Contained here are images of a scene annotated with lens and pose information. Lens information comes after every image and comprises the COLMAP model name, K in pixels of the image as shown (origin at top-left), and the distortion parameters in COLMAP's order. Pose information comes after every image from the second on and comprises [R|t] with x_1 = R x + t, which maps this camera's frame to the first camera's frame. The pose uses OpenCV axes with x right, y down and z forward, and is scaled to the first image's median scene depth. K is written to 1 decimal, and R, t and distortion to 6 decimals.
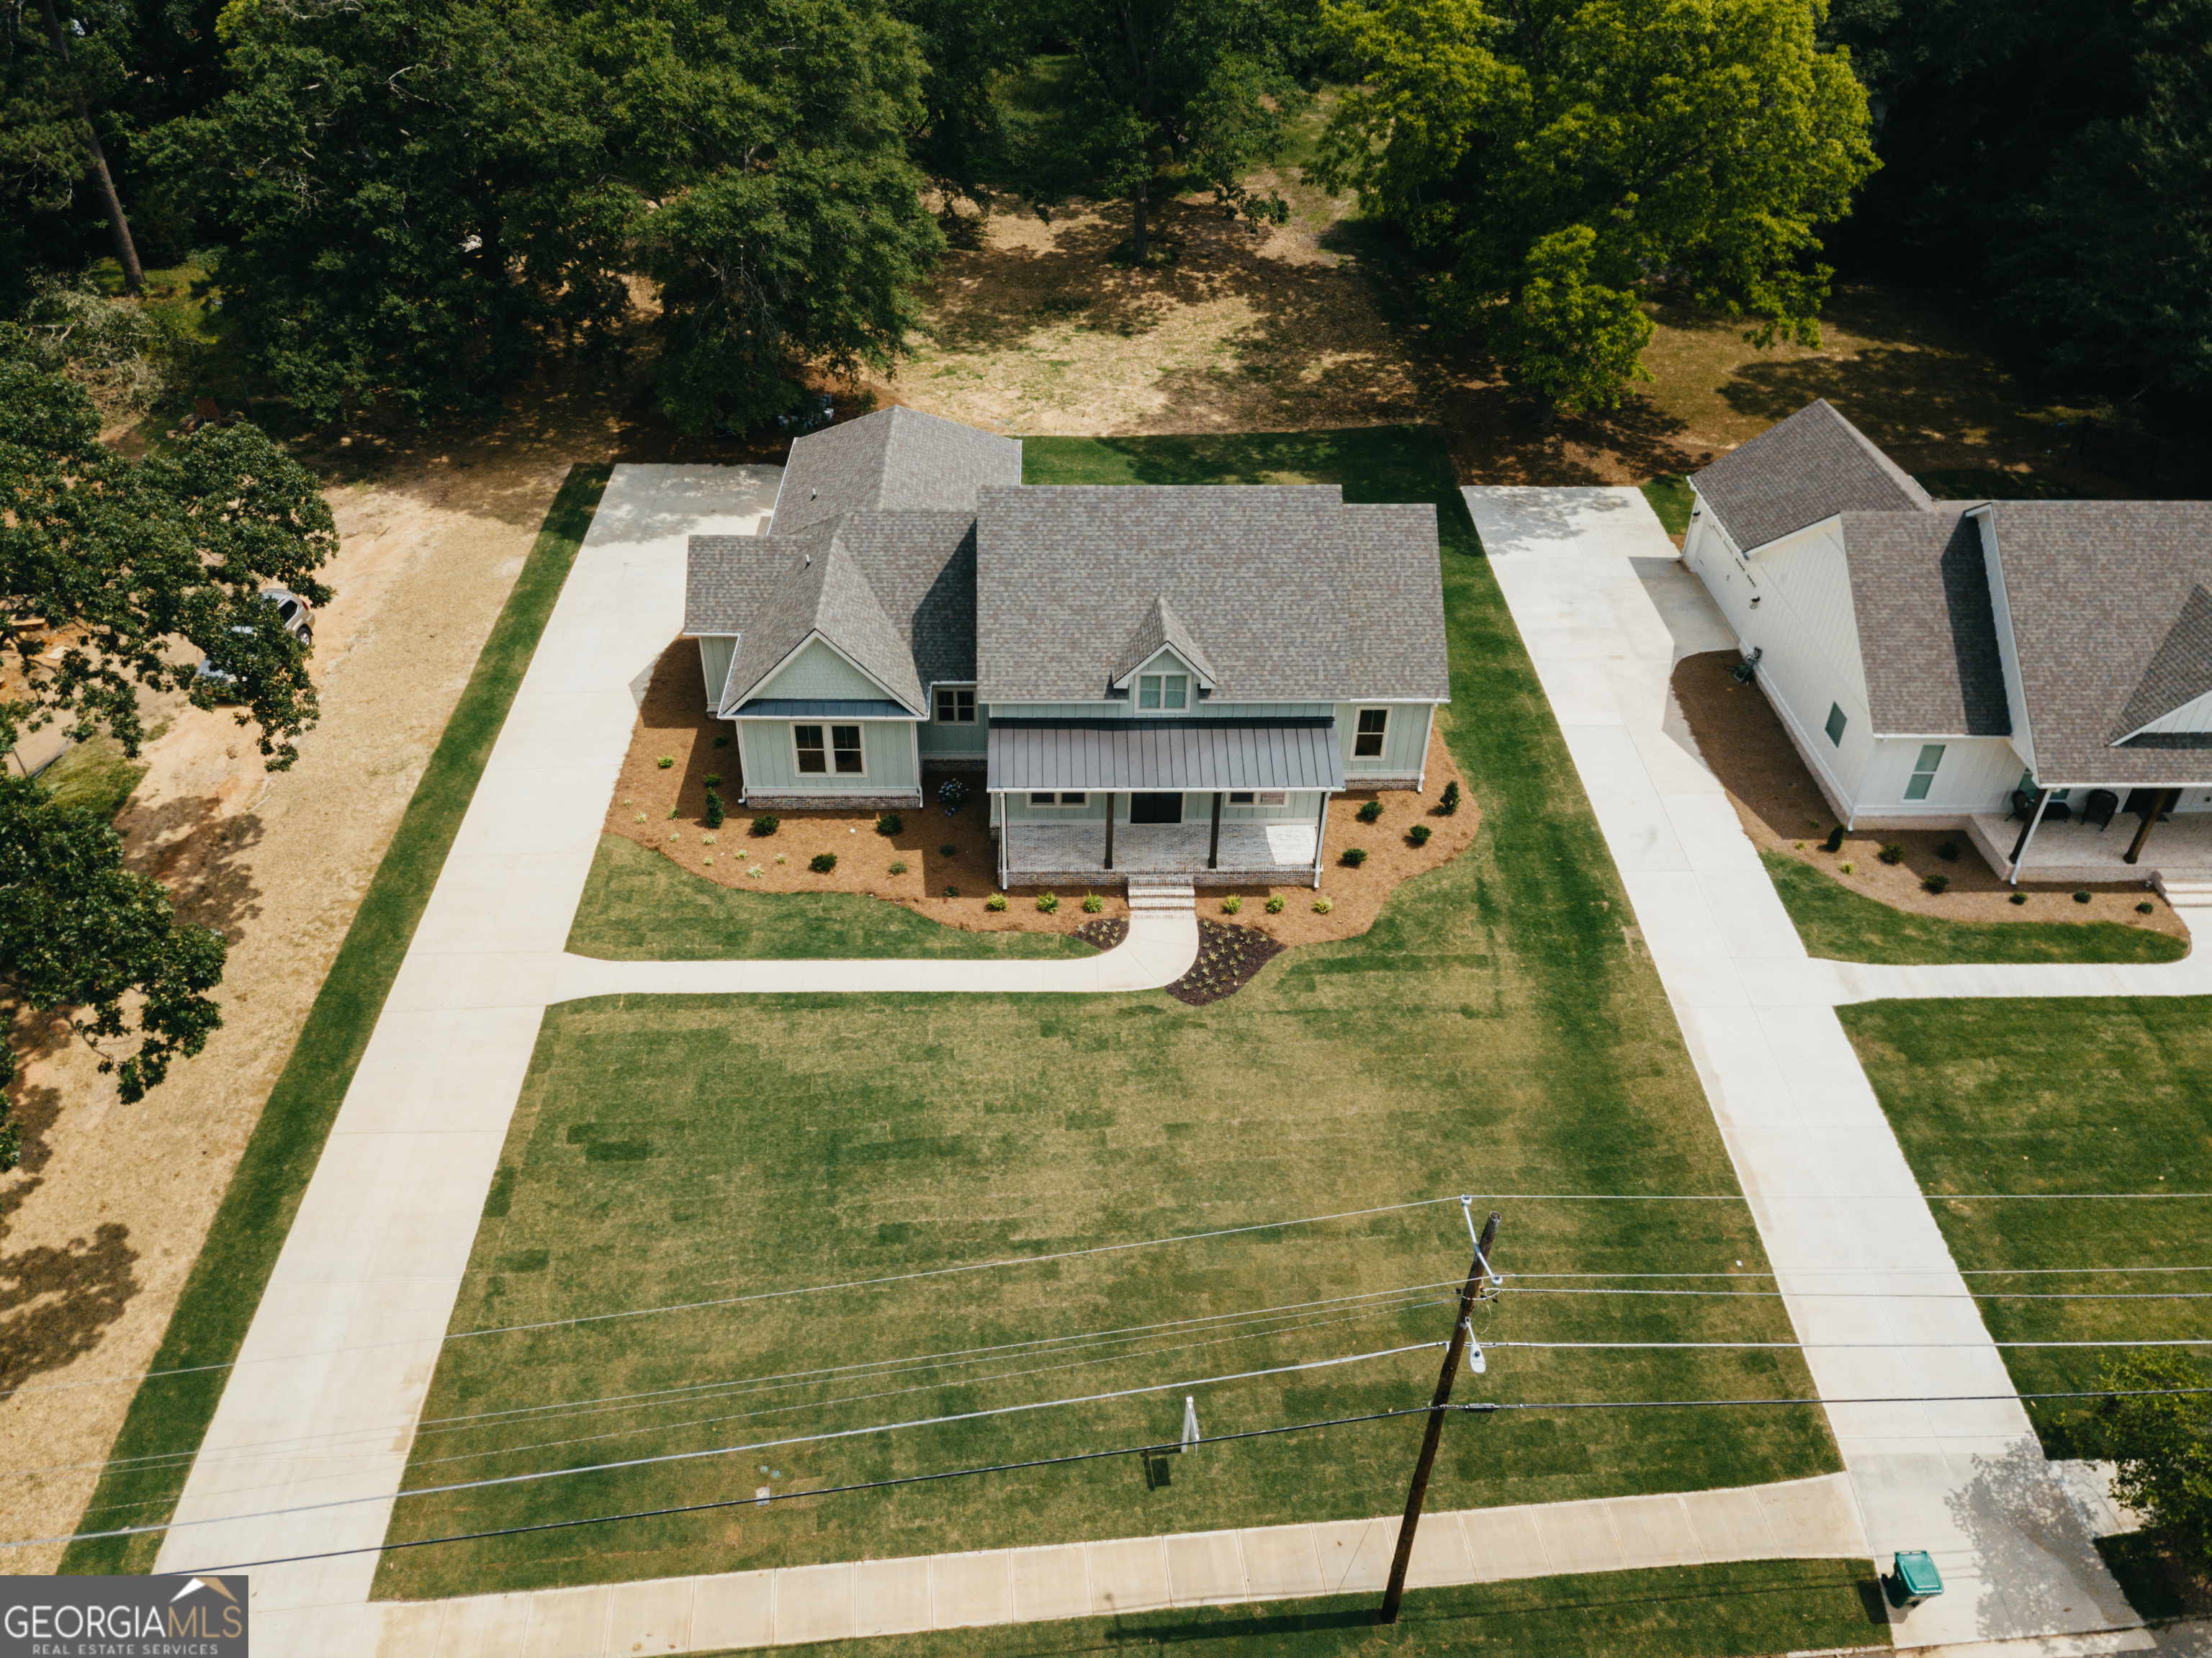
lens RADIAL K [[1753.9, 0, 1106.0], [0, 1753.9, 829.0], [0, 0, 1]] dist [0.012643, -0.003117]
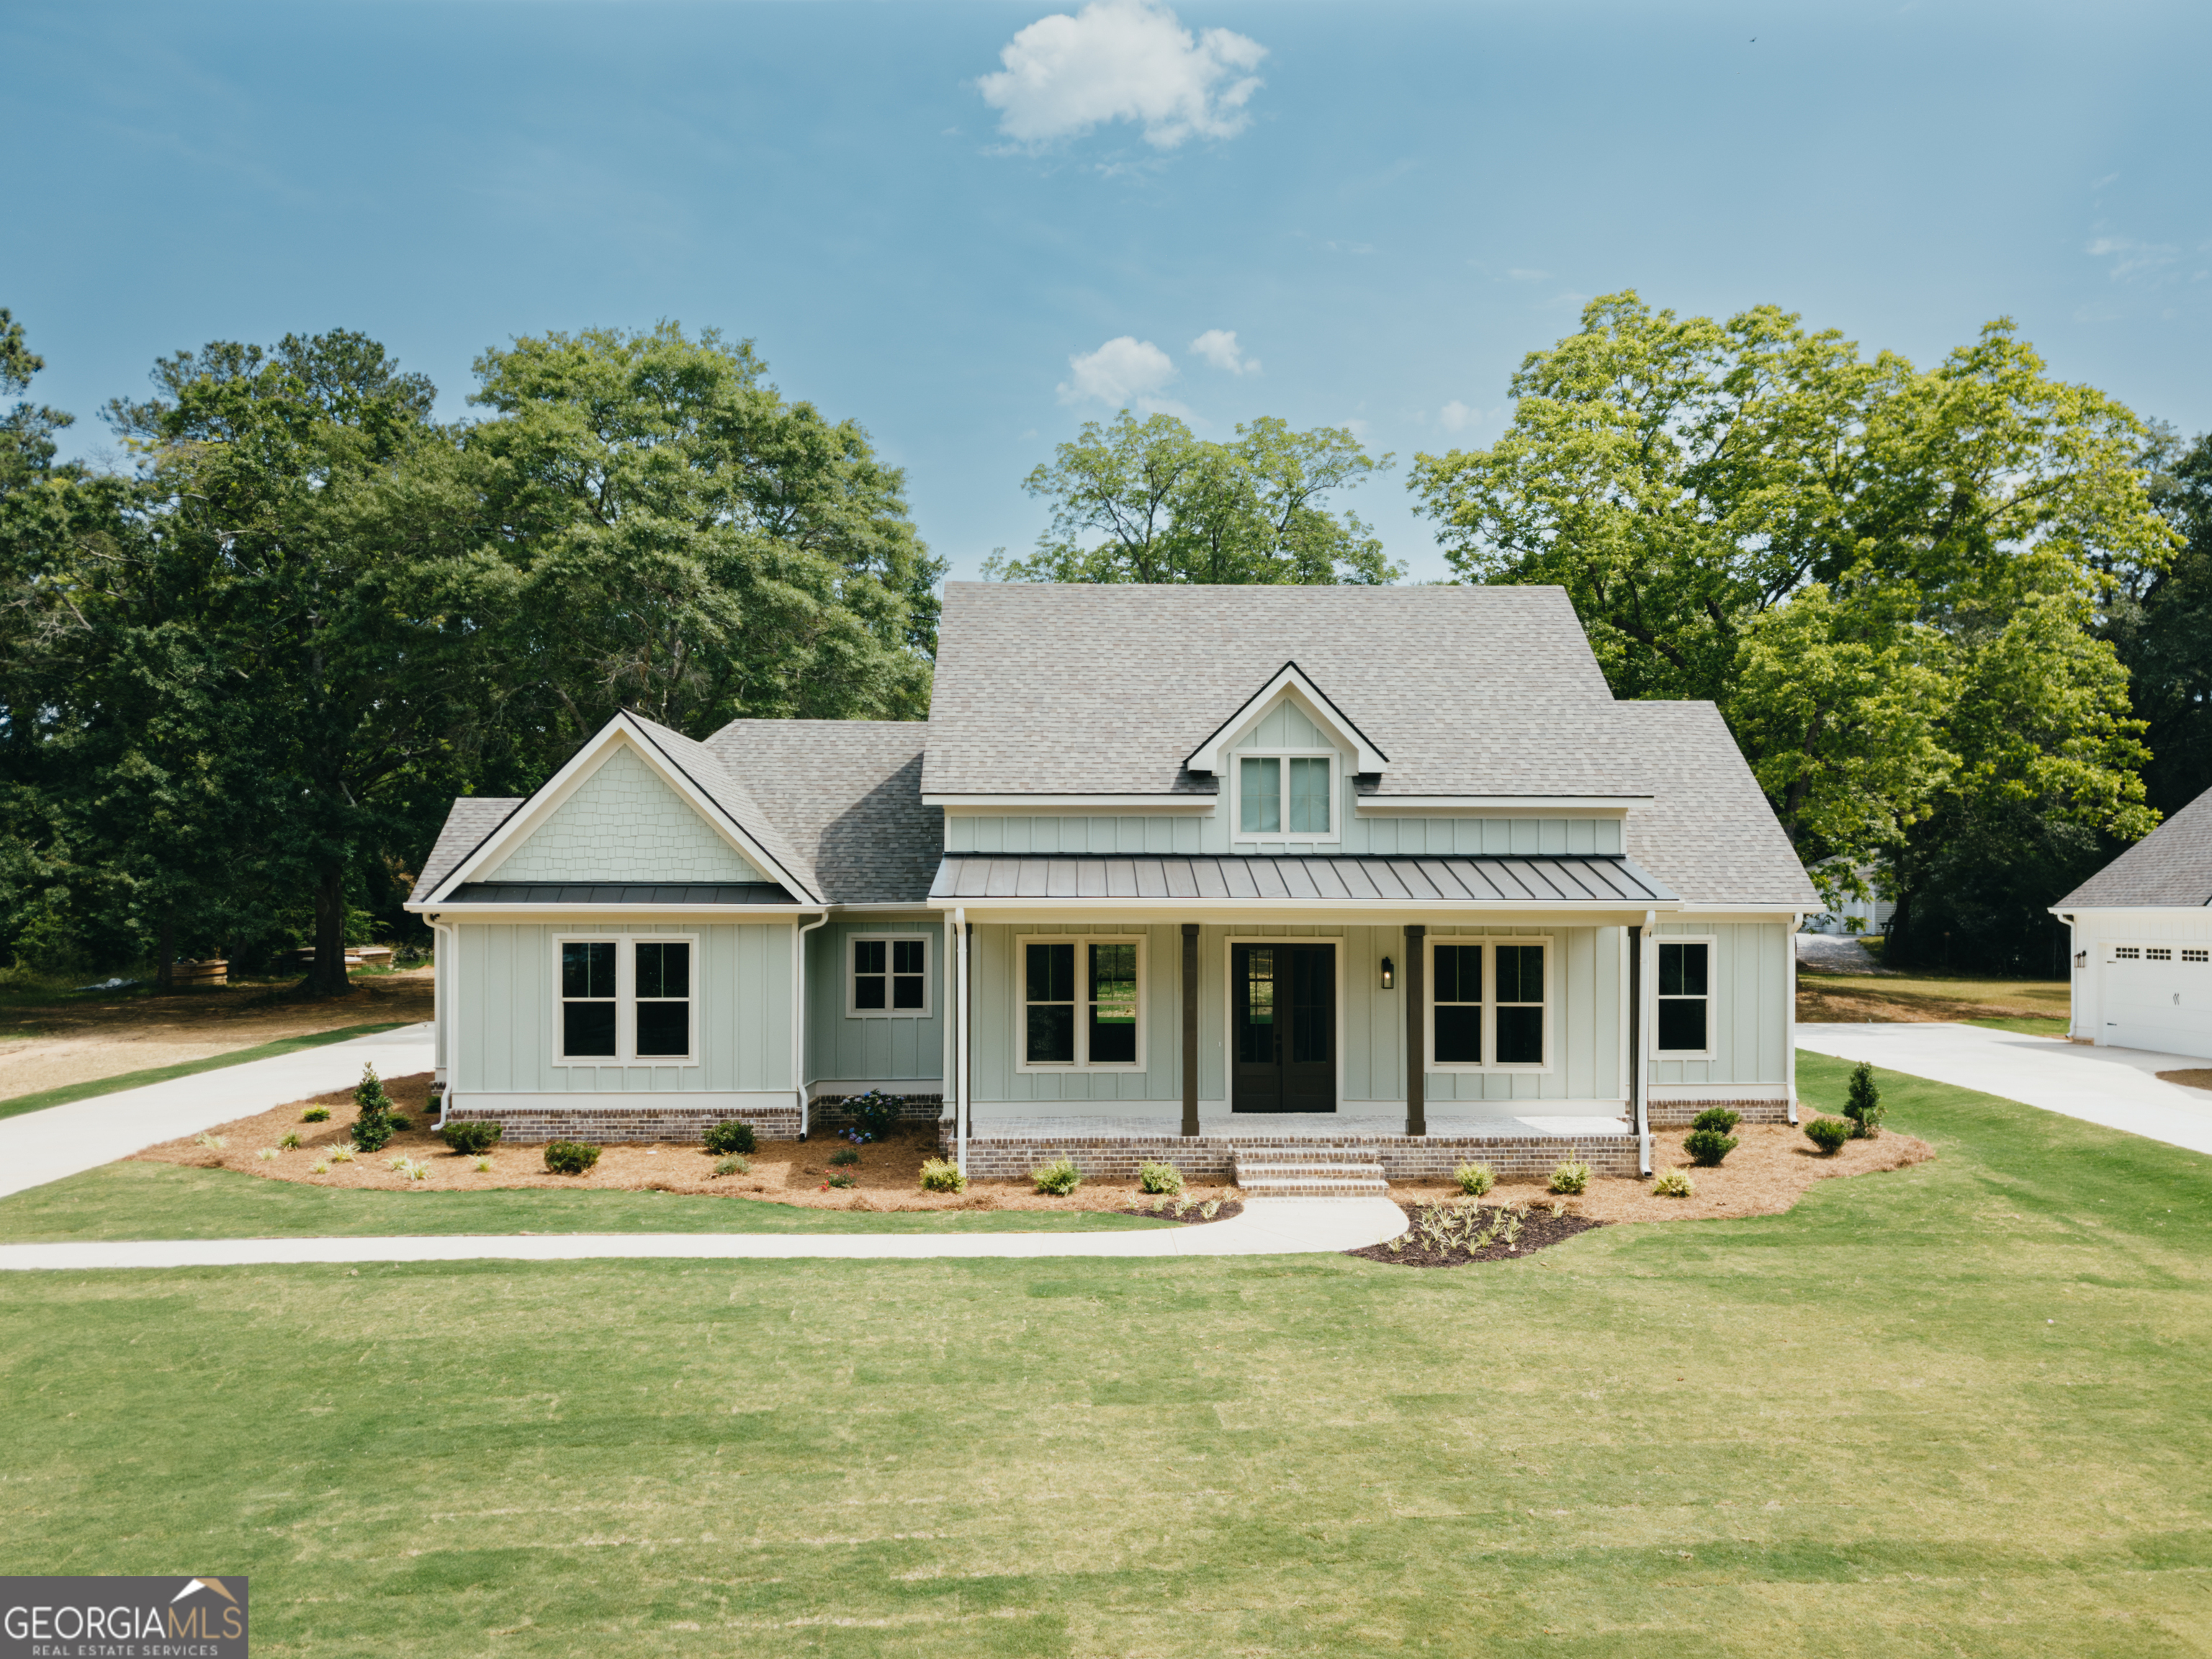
lens RADIAL K [[1887.6, 0, 1190.3], [0, 1887.6, 829.6], [0, 0, 1]] dist [0.011631, 0.007701]
pose [[0.999453, -0.019252, 0.026881, -0.010561], [0.031892, 0.775834, -0.630131, 0.275455], [-0.008724, 0.630644, 0.776023, 0.573349]]
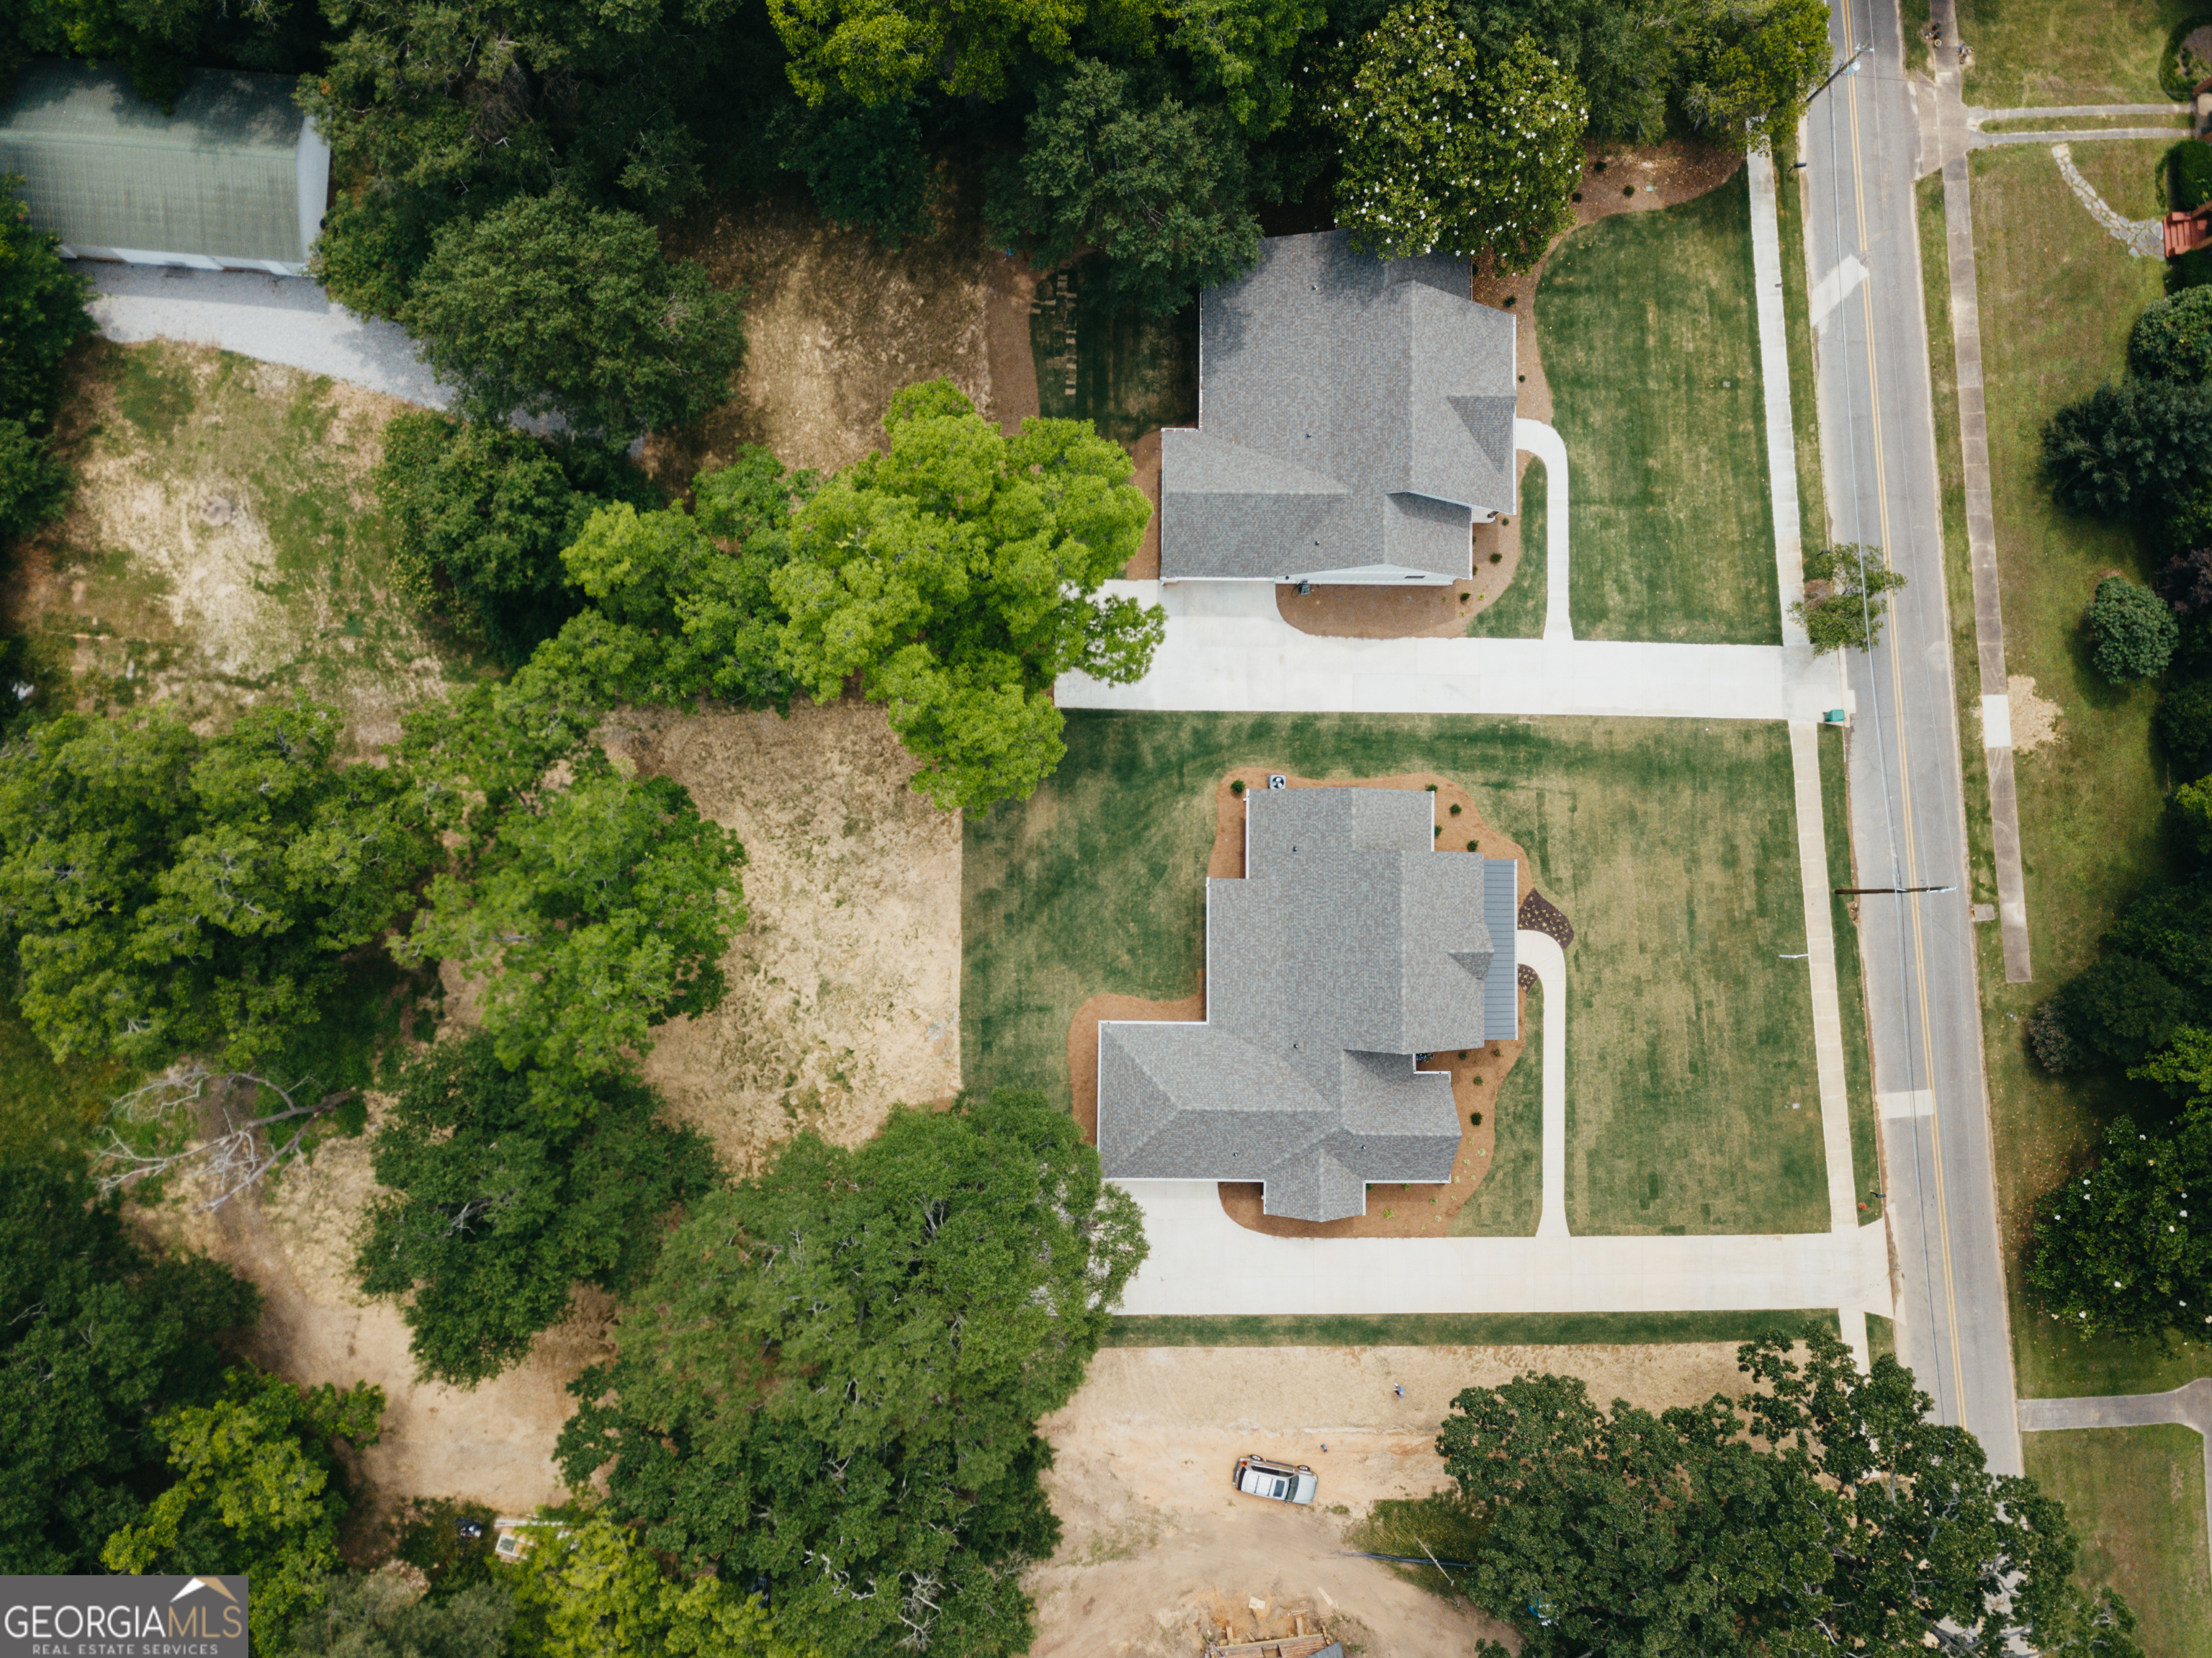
lens RADIAL K [[1684.1, 0, 1109.7], [0, 1684.1, 744.8], [0, 0, 1]] dist [0.001618, -0.116233]
pose [[0.044282, -0.997799, 0.049361, 0.149715], [0.564428, 0.065756, 0.822859, -1.841780], [-0.824293, -0.008577, 0.566098, 0.281414]]
